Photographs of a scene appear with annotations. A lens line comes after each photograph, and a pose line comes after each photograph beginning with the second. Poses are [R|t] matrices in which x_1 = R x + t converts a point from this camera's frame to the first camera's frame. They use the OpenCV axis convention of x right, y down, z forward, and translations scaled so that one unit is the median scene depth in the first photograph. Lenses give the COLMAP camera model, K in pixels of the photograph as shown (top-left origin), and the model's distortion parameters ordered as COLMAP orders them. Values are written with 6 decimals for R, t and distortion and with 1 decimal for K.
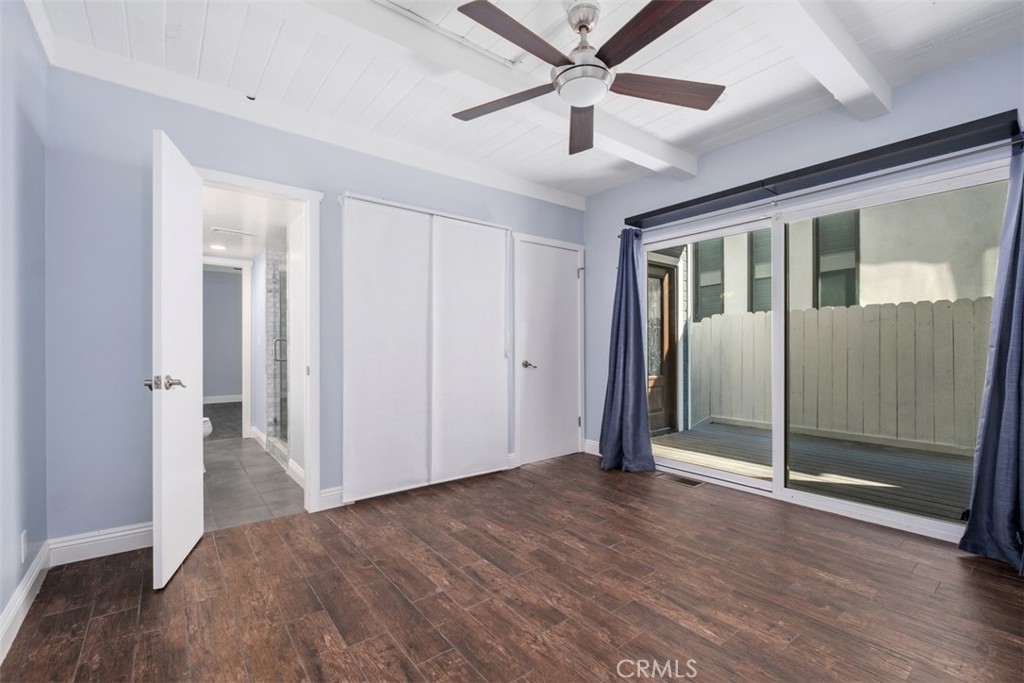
lens RADIAL K [[444.7, 0, 515.9], [0, 444.7, 340.5], [0, 0, 1]] dist [-0.009490, 0.001176]
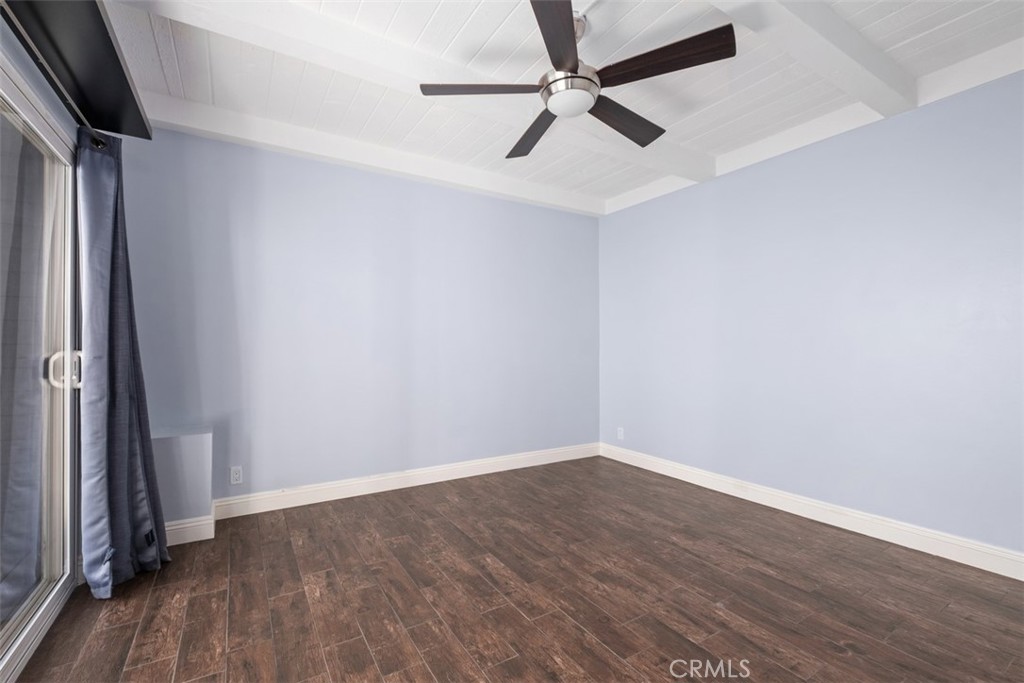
lens RADIAL K [[444.7, 0, 513.2], [0, 444.7, 343.0], [0, 0, 1]] dist [-0.009490, 0.001176]
pose [[-0.993645, 0.001282, 0.112550, 0.174489], [-0.001012, 0.999793, -0.020322, 0.004534], [-0.112552, -0.020306, -0.993438, 2.081404]]
